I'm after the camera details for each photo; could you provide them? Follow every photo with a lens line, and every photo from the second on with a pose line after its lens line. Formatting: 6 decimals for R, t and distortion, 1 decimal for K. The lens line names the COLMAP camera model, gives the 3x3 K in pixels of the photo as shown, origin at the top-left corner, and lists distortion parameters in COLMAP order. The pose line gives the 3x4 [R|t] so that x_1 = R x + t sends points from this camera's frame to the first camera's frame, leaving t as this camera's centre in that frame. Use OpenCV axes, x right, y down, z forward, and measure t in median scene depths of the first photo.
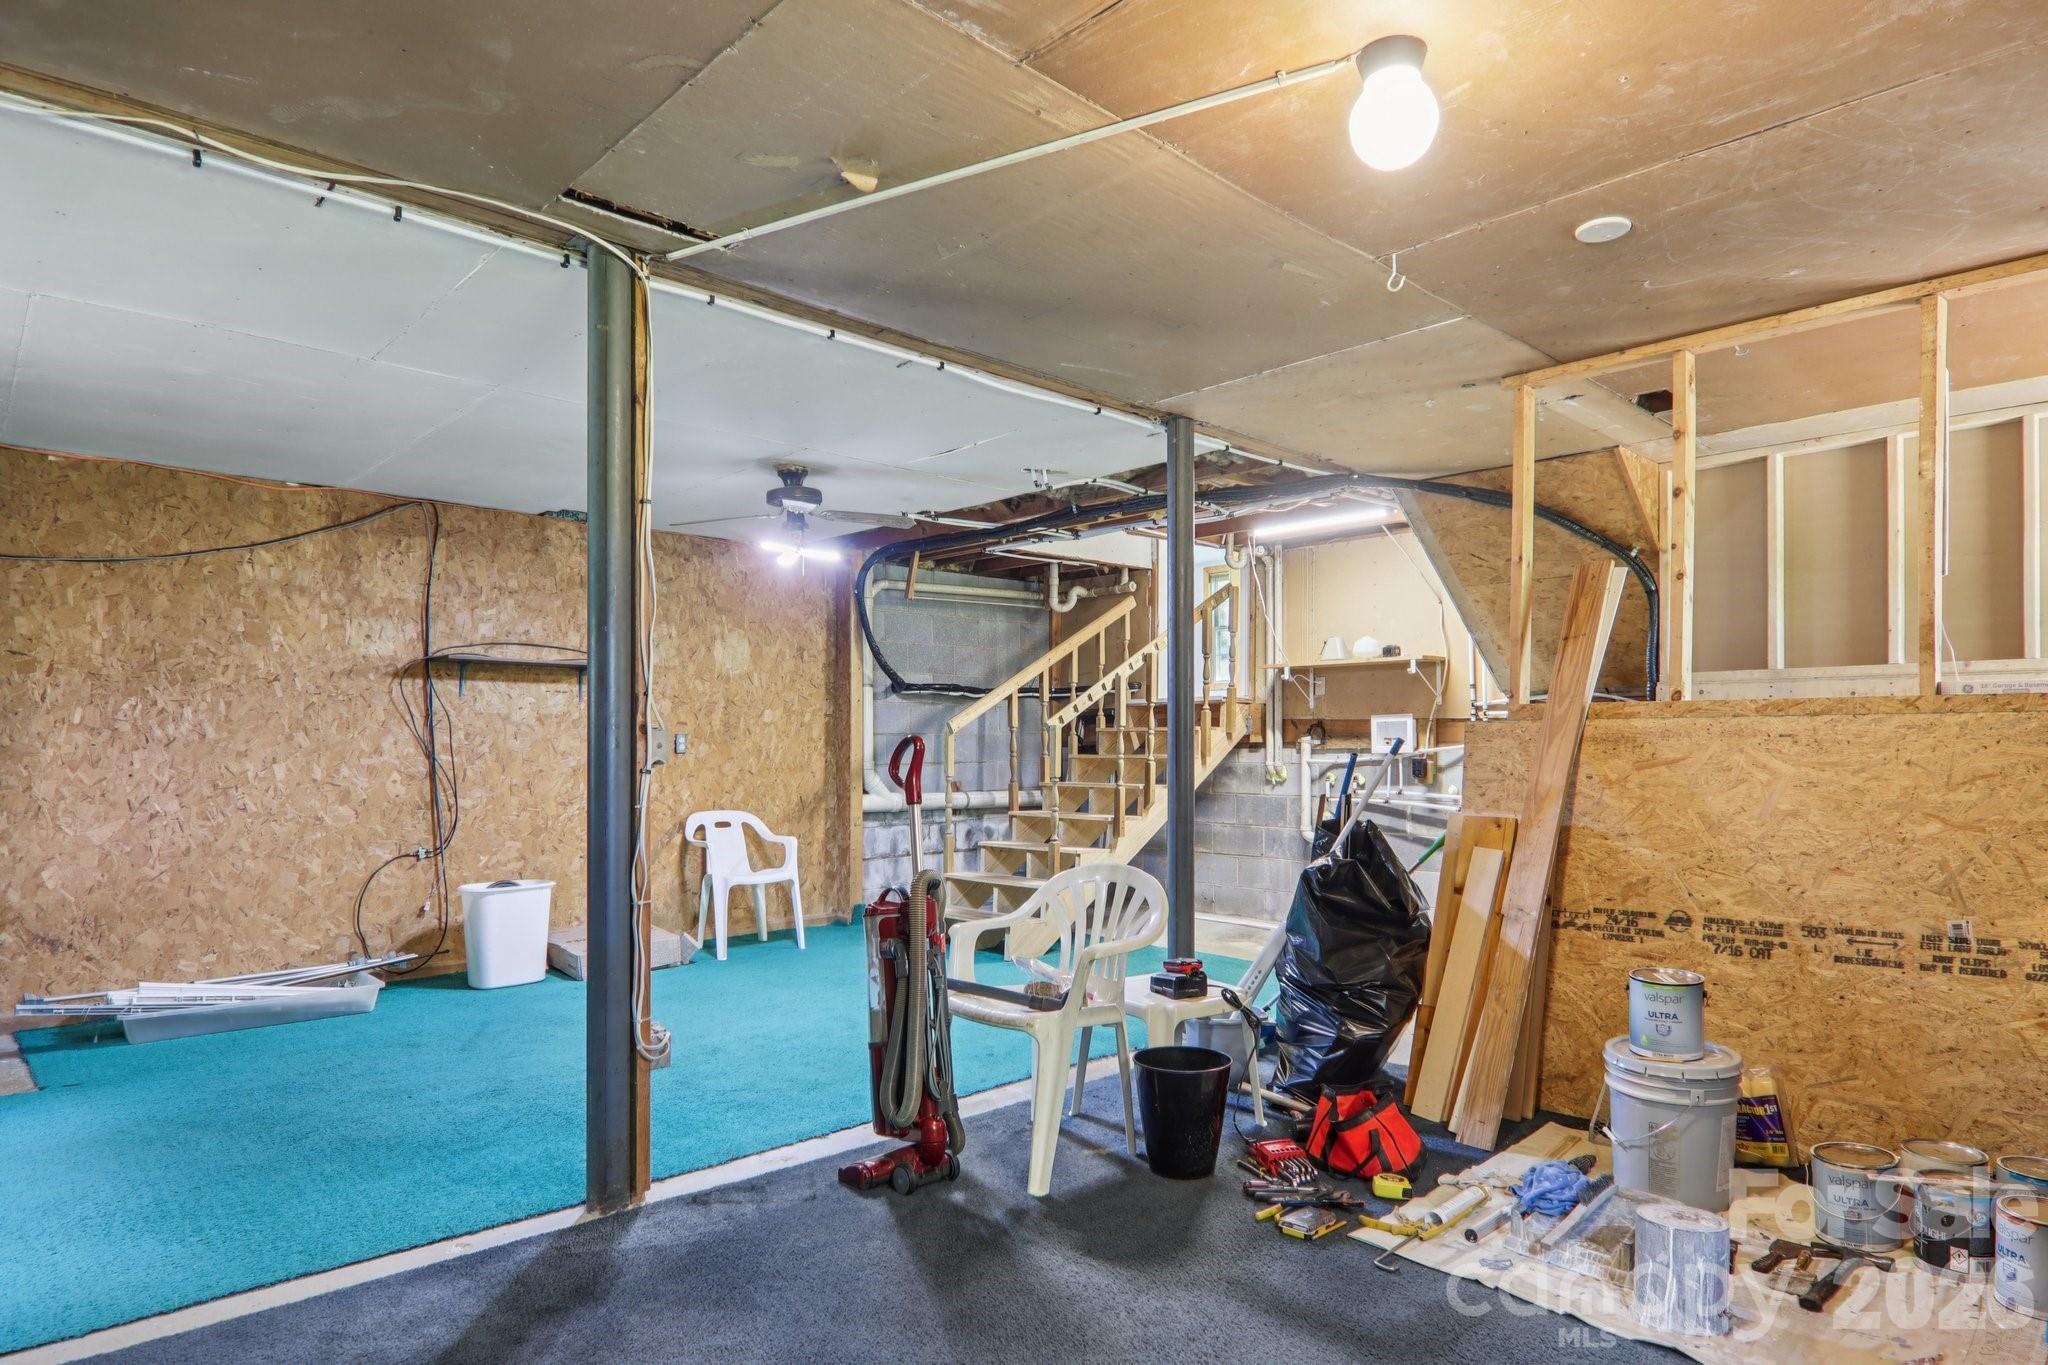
lens RADIAL K [[1176.2, 0, 1026.4], [0, 1176.2, 721.5], [0, 0, 1]] dist [0.025482, -0.030606]
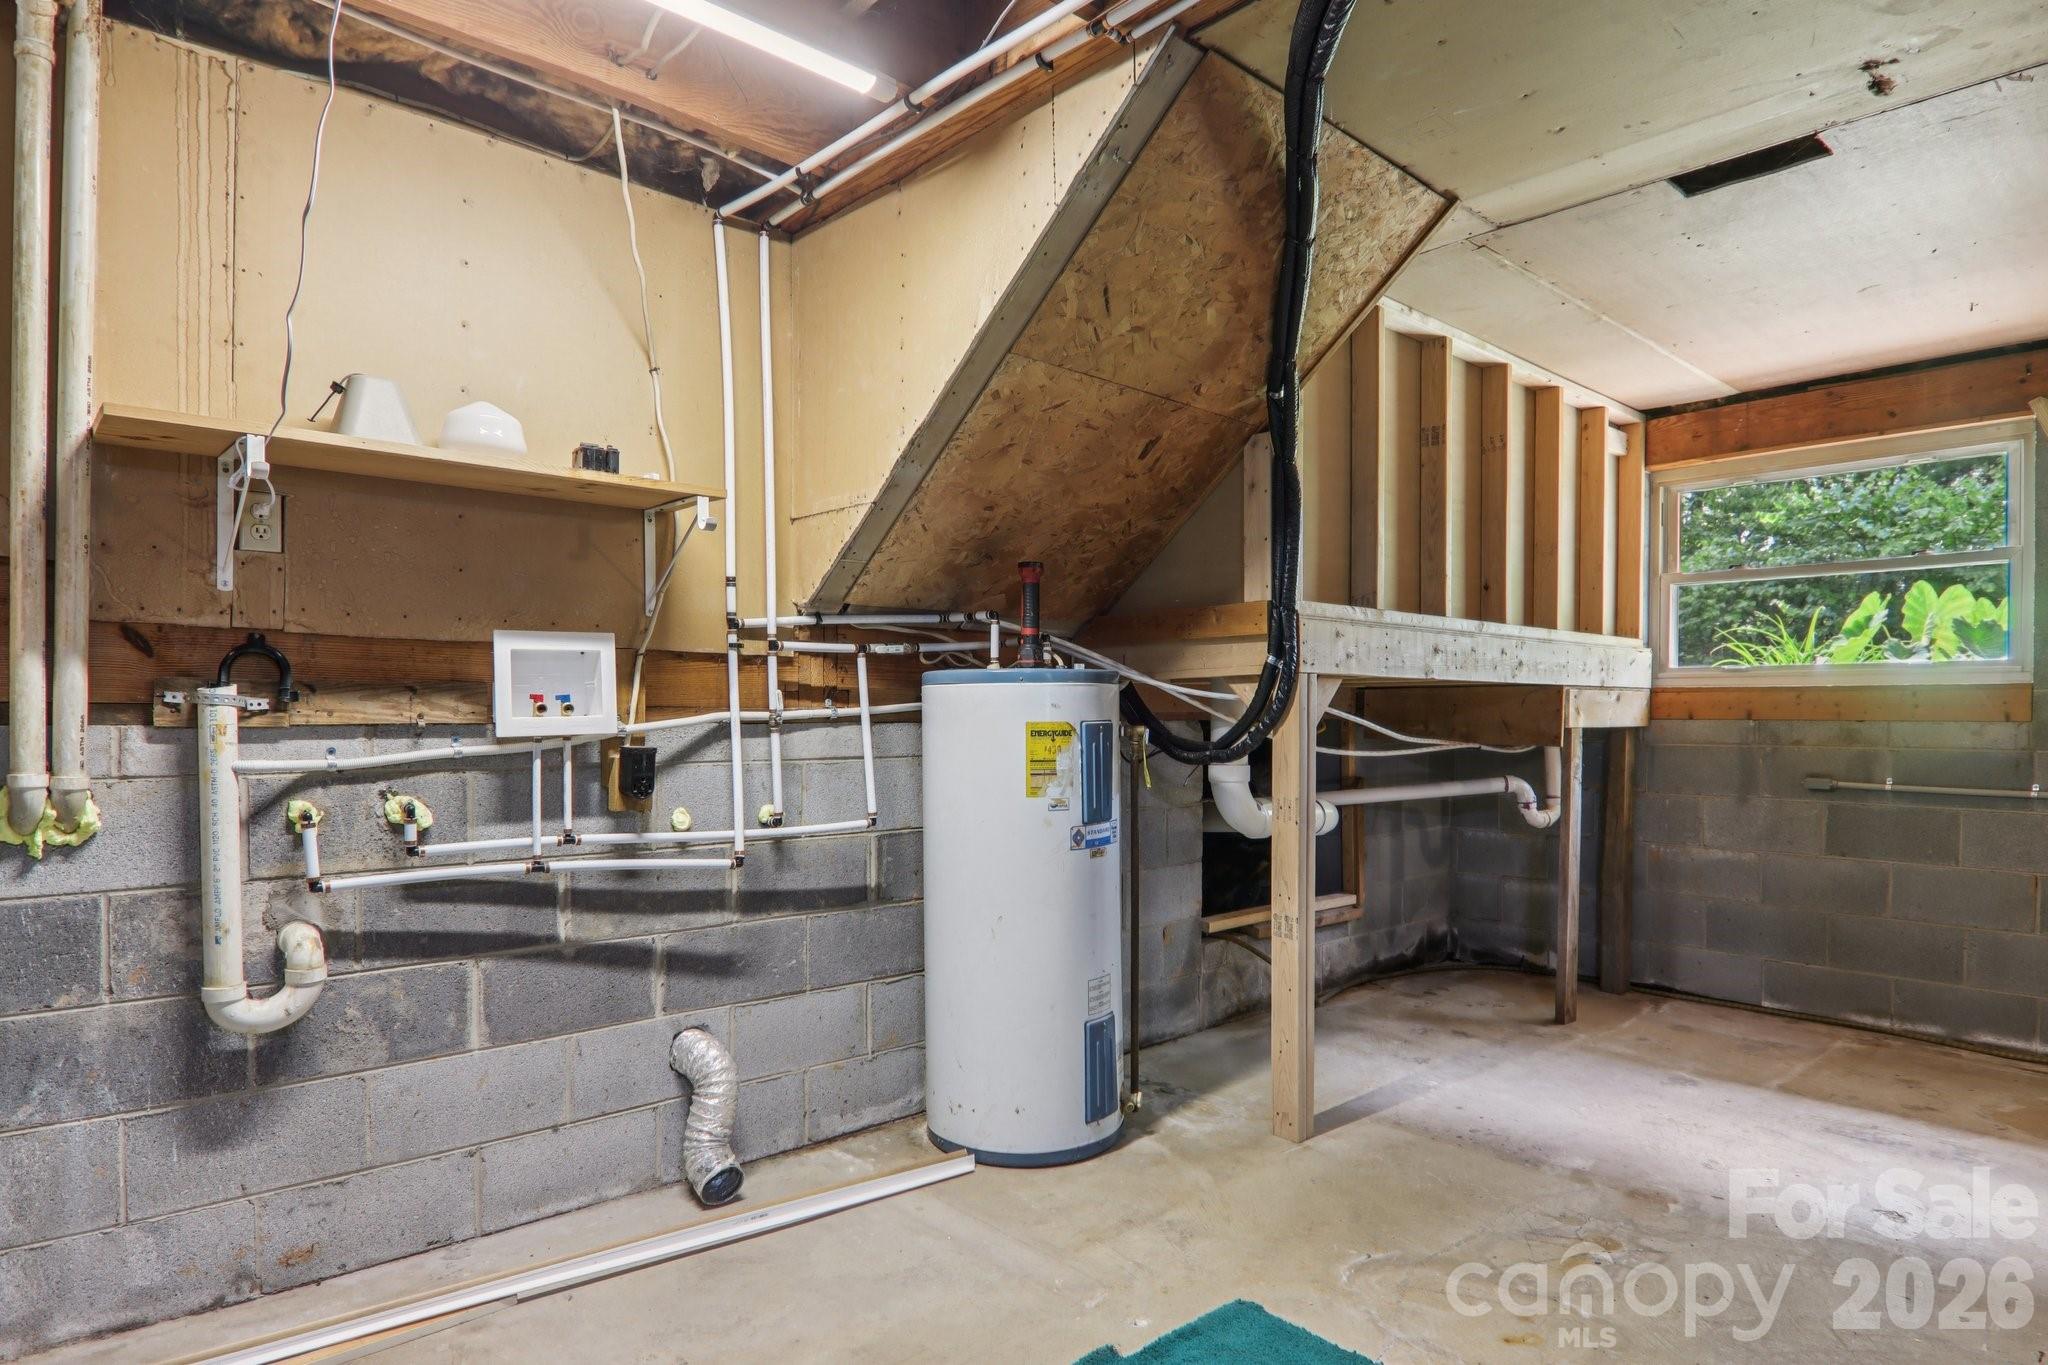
lens RADIAL K [[1176.2, 0, 1026.4], [0, 1176.2, 721.5], [0, 0, 1]] dist [0.025482, -0.030606]
pose [[0.021776, -0.007011, 0.999738, -0.058317], [-0.023856, 0.999687, 0.007530, 0.016022], [-0.999478, -0.024014, 0.021602, 0.833325]]
